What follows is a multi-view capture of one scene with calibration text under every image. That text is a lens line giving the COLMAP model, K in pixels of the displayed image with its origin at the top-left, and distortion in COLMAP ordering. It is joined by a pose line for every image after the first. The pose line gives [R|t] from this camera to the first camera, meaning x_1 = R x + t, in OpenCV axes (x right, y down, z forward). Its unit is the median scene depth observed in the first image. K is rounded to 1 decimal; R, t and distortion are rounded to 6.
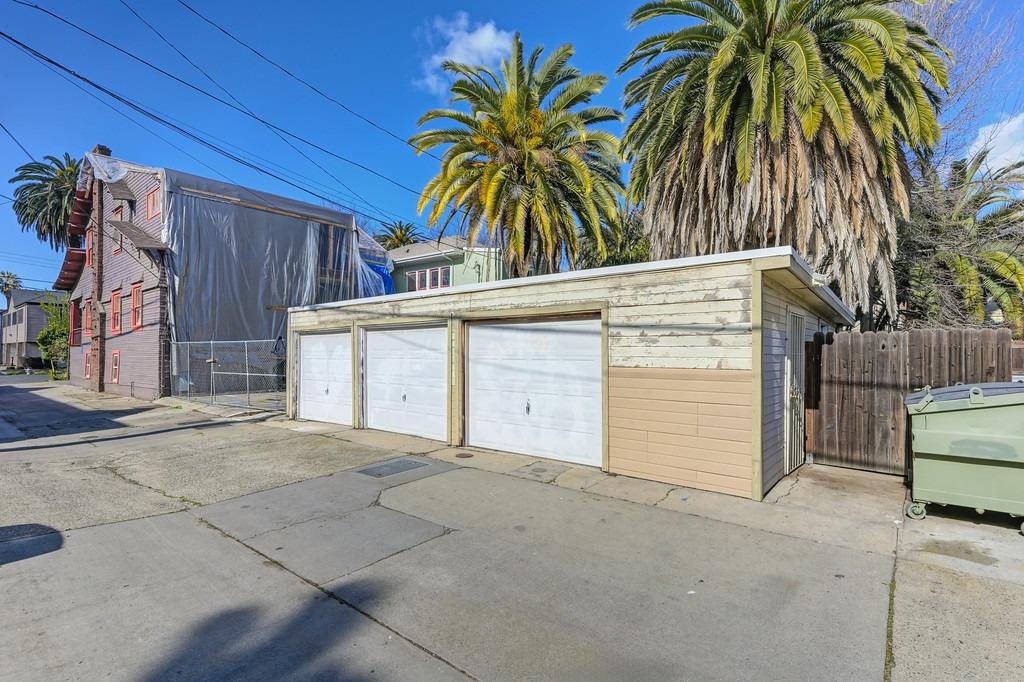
lens RADIAL K [[492.4, 0, 512.0], [0, 492.4, 341.0], [0, 0, 1]] dist [0.000605, 0.000046]
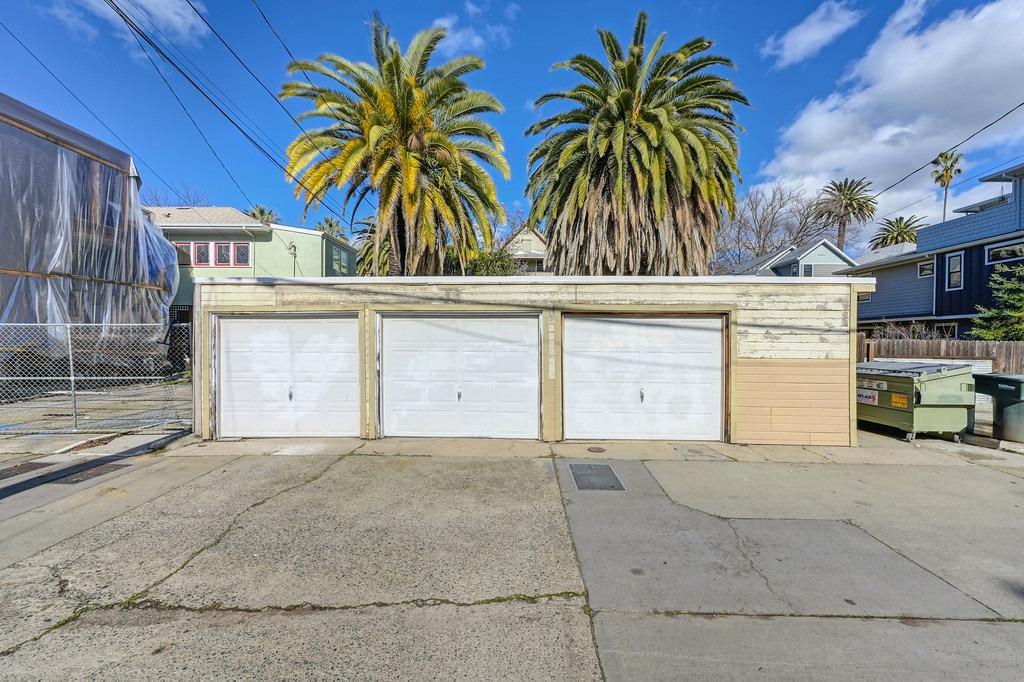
lens RADIAL K [[402.7, 0, 512.0], [0, 402.7, 341.0], [0, 0, 1]] dist [0.000485, -0.000162]
pose [[0.785370, 0.004317, 0.619011, -0.748557], [-0.020933, 0.999589, 0.019587, 0.001683], [-0.618672, -0.028341, 0.785138, 0.484989]]
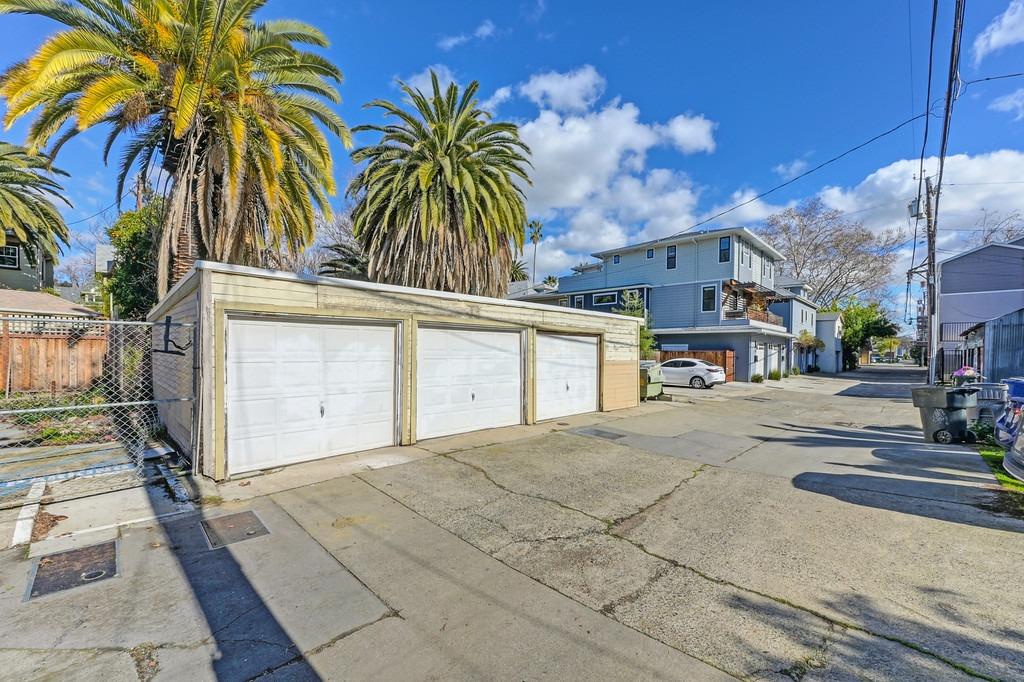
lens RADIAL K [[419.8, 0, 507.8], [0, 419.8, 351.8], [0, 0, 1]] dist [-0.000012, -0.000051]
pose [[0.091405, -0.002804, 0.995810, -1.390128], [-0.039259, 0.999208, 0.006417, 0.015902], [-0.995040, -0.039681, 0.091223, 1.080645]]
